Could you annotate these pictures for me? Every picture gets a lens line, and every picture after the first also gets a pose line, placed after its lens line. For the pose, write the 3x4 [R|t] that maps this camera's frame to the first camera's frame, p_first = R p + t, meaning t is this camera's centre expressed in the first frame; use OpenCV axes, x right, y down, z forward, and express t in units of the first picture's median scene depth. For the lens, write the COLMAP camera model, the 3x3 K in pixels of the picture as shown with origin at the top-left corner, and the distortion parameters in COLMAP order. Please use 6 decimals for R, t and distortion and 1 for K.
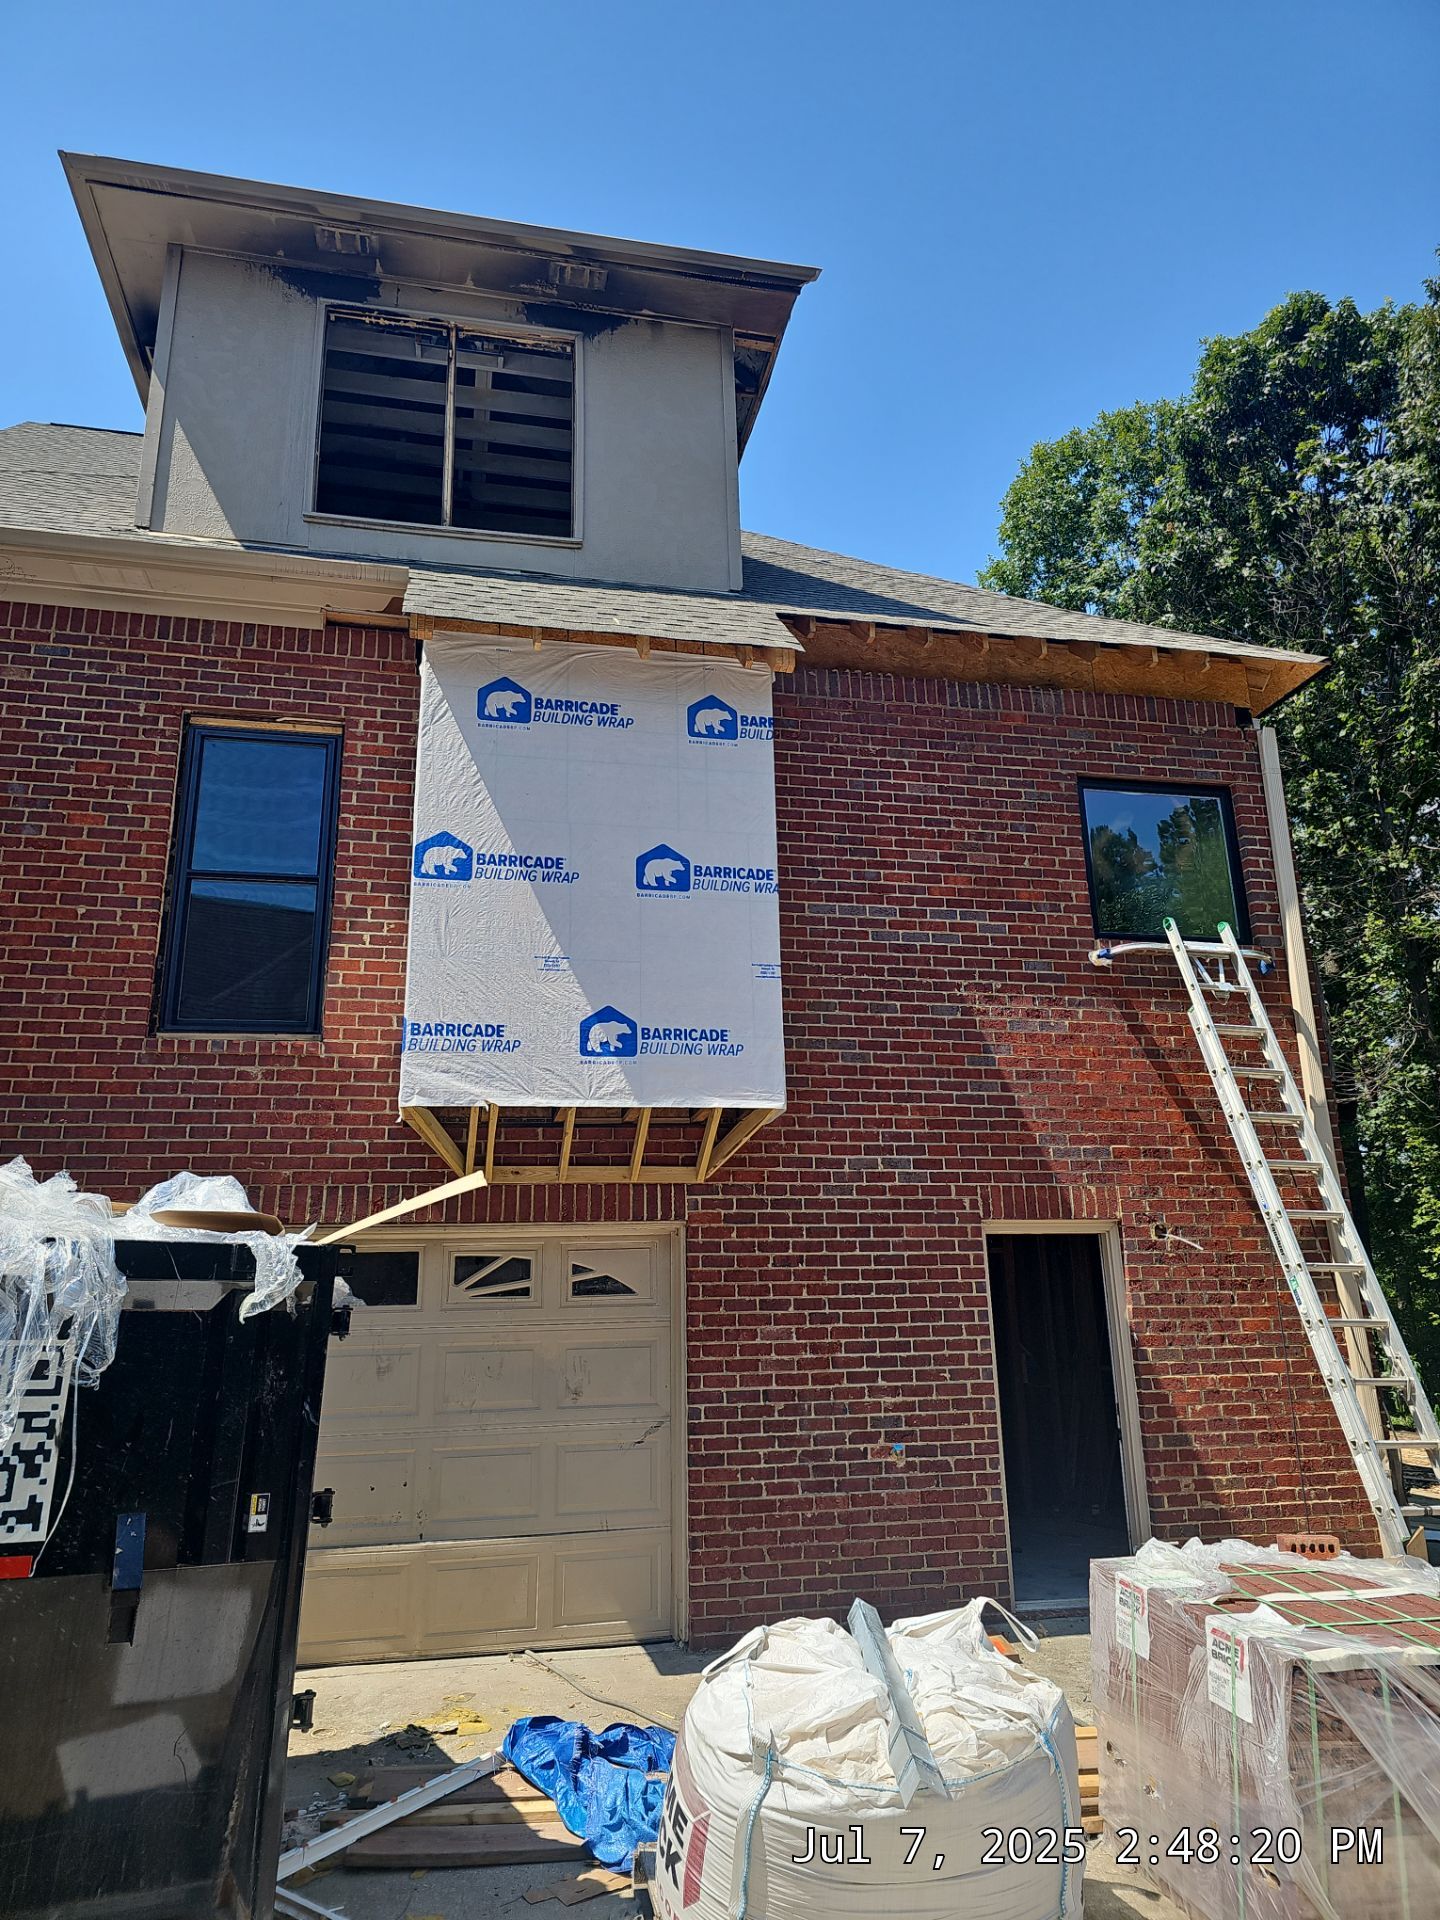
lens RADIAL K [[1280.5, 0, 719.0], [0, 1280.5, 947.9], [0, 0, 1]] dist [0.047278, -0.043809]
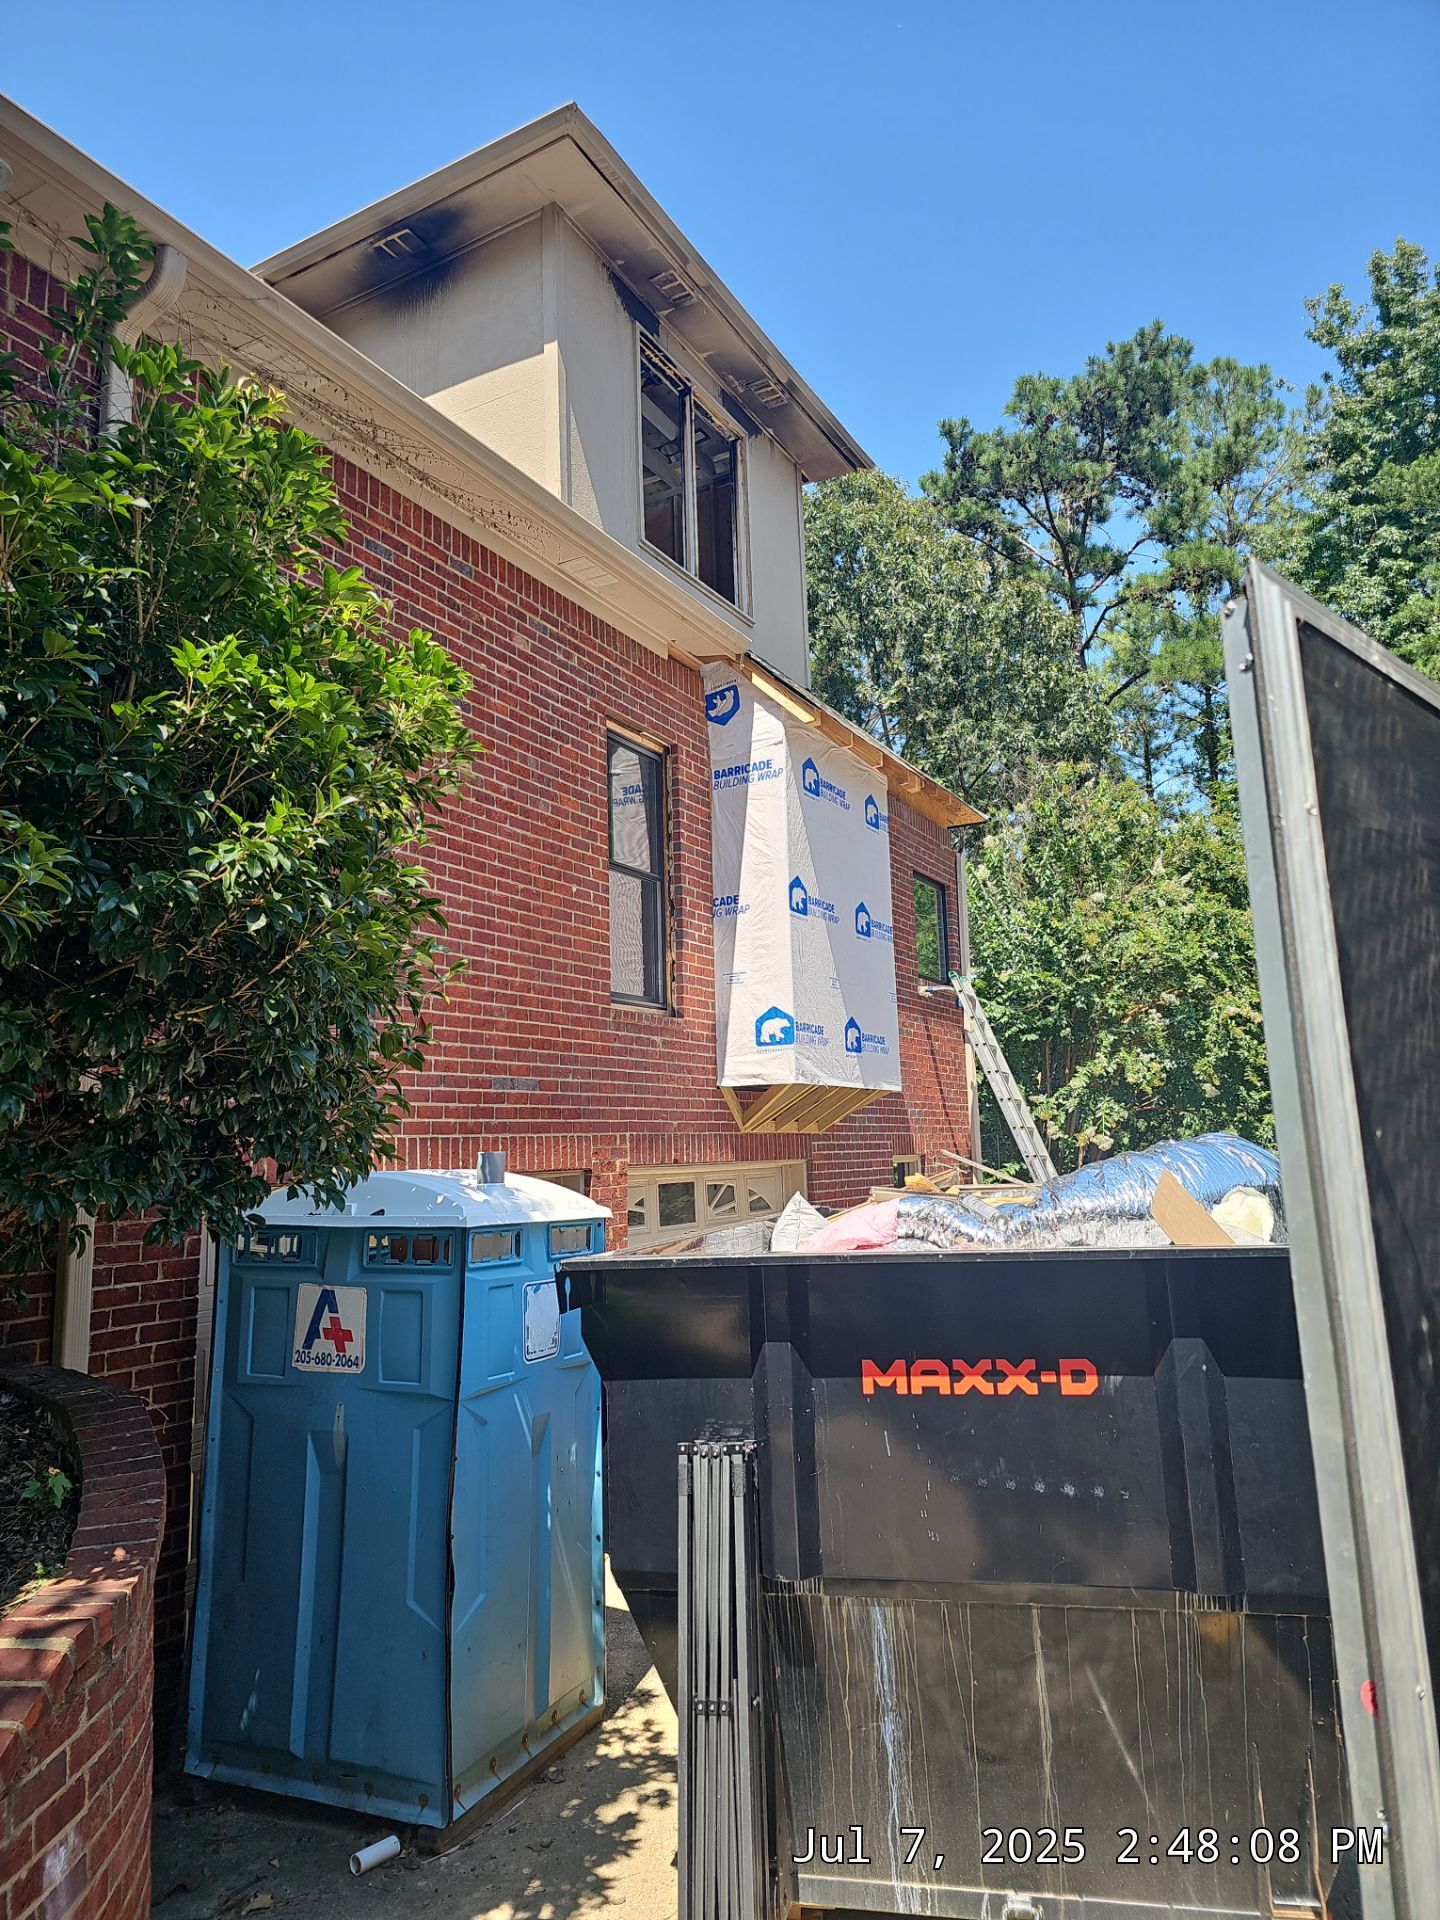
lens RADIAL K [[1280.5, 0, 721.4], [0, 1280.5, 971.4], [0, 0, 1]] dist [0.047278, -0.043809]
pose [[0.659832, 0.110902, 0.743184, -1.149577], [-0.203713, 0.978410, 0.034862, -0.022137], [-0.723272, -0.174400, 0.668178, 0.144040]]
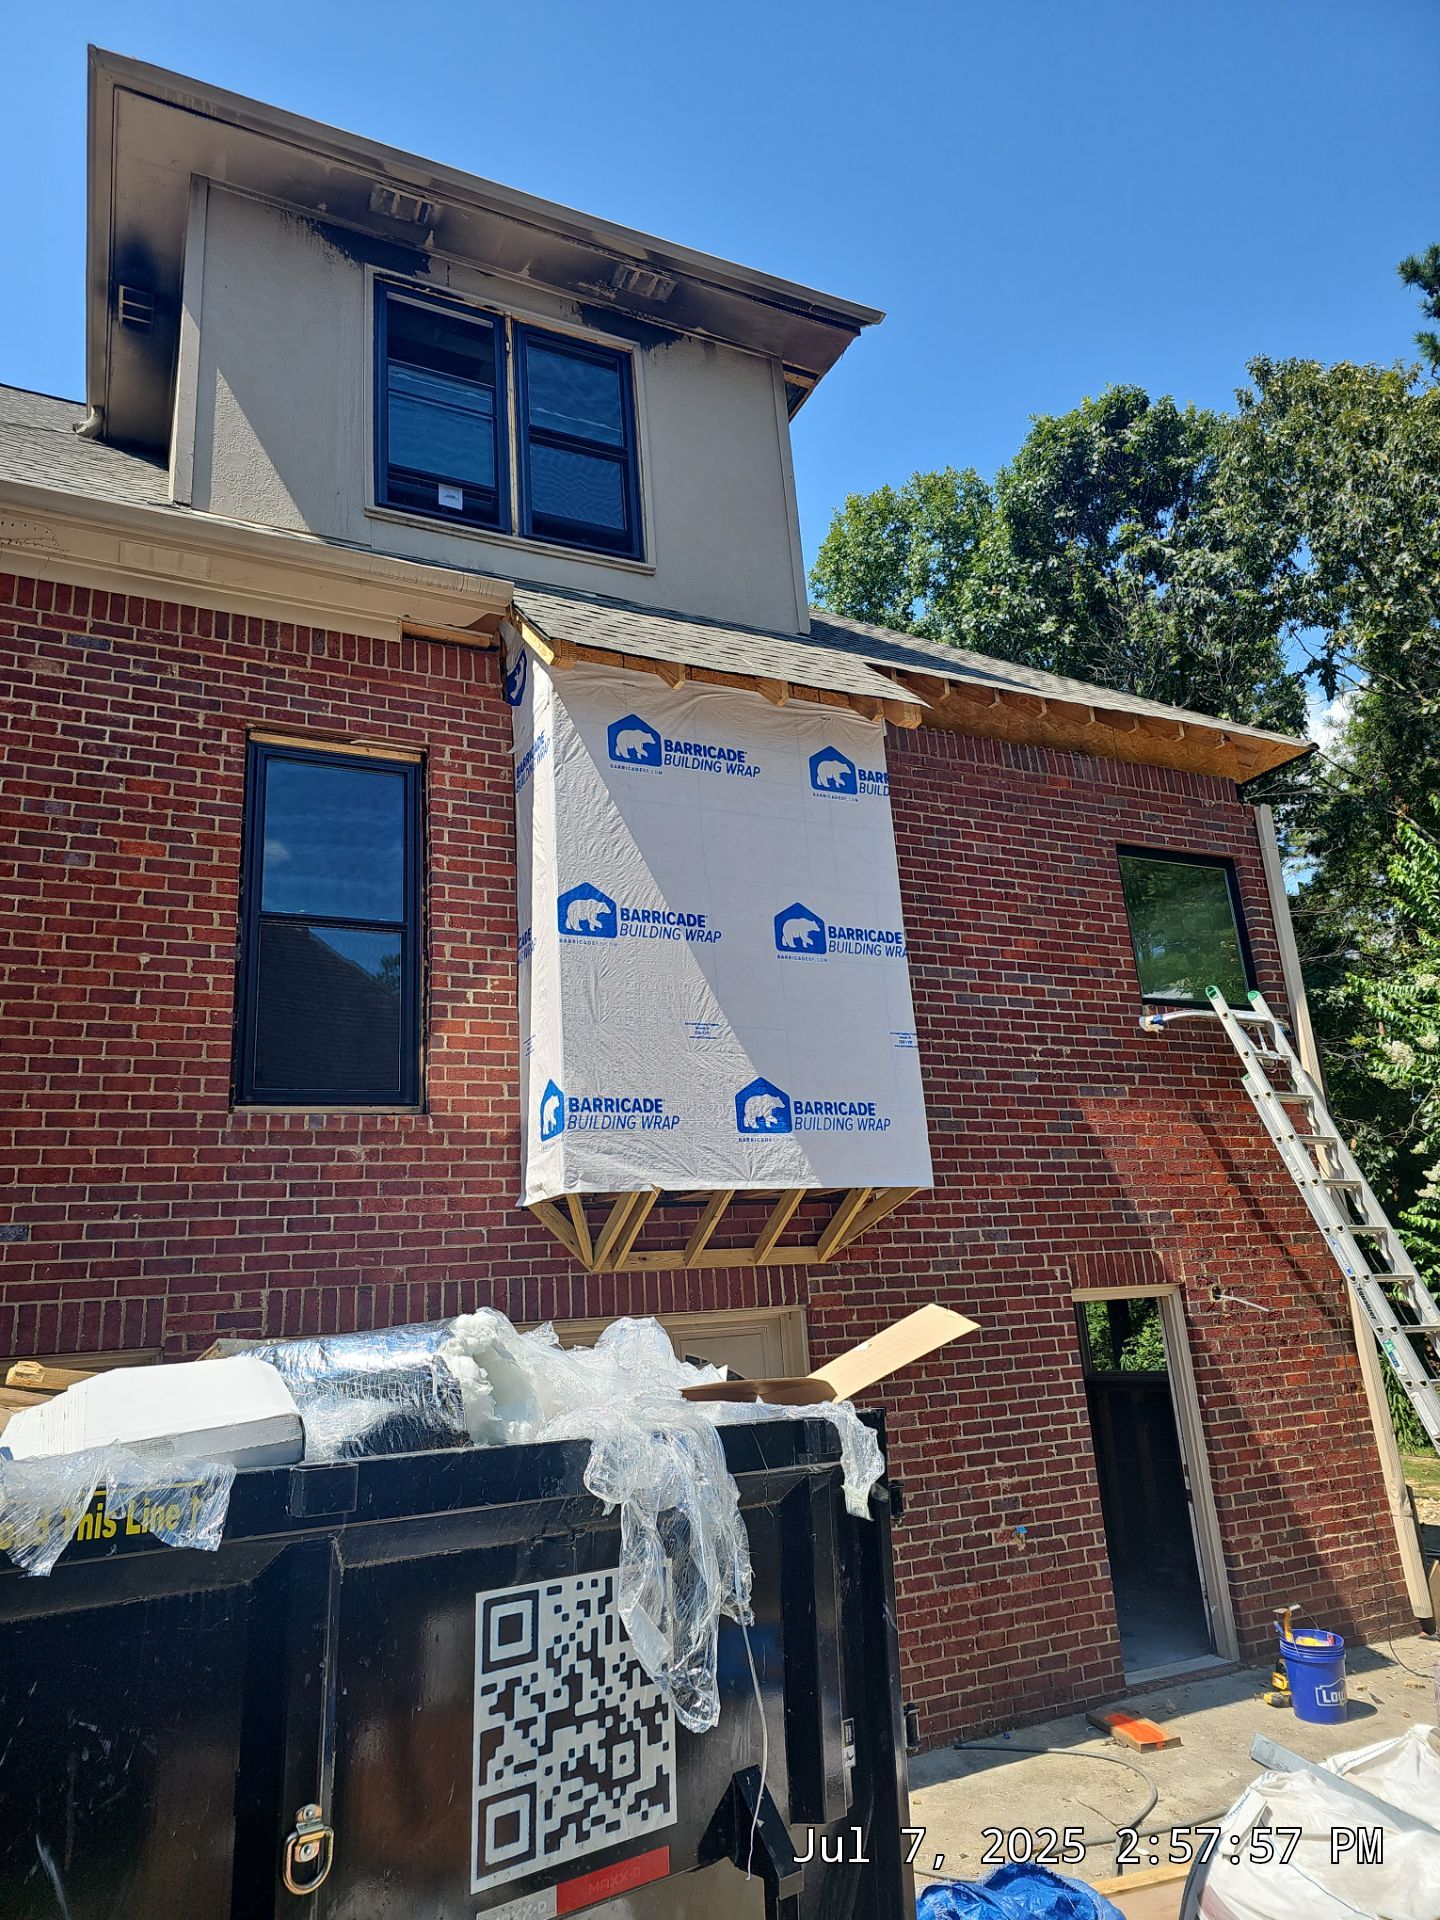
lens RADIAL K [[1280.5, 0, 714.9], [0, 1280.5, 953.3], [0, 0, 1]] dist [0.047278, -0.043809]
pose [[0.970673, 0.027282, 0.238852, -0.314396], [-0.025310, 0.999616, -0.011321, -0.030709], [-0.239069, 0.004944, 0.970990, 0.097615]]
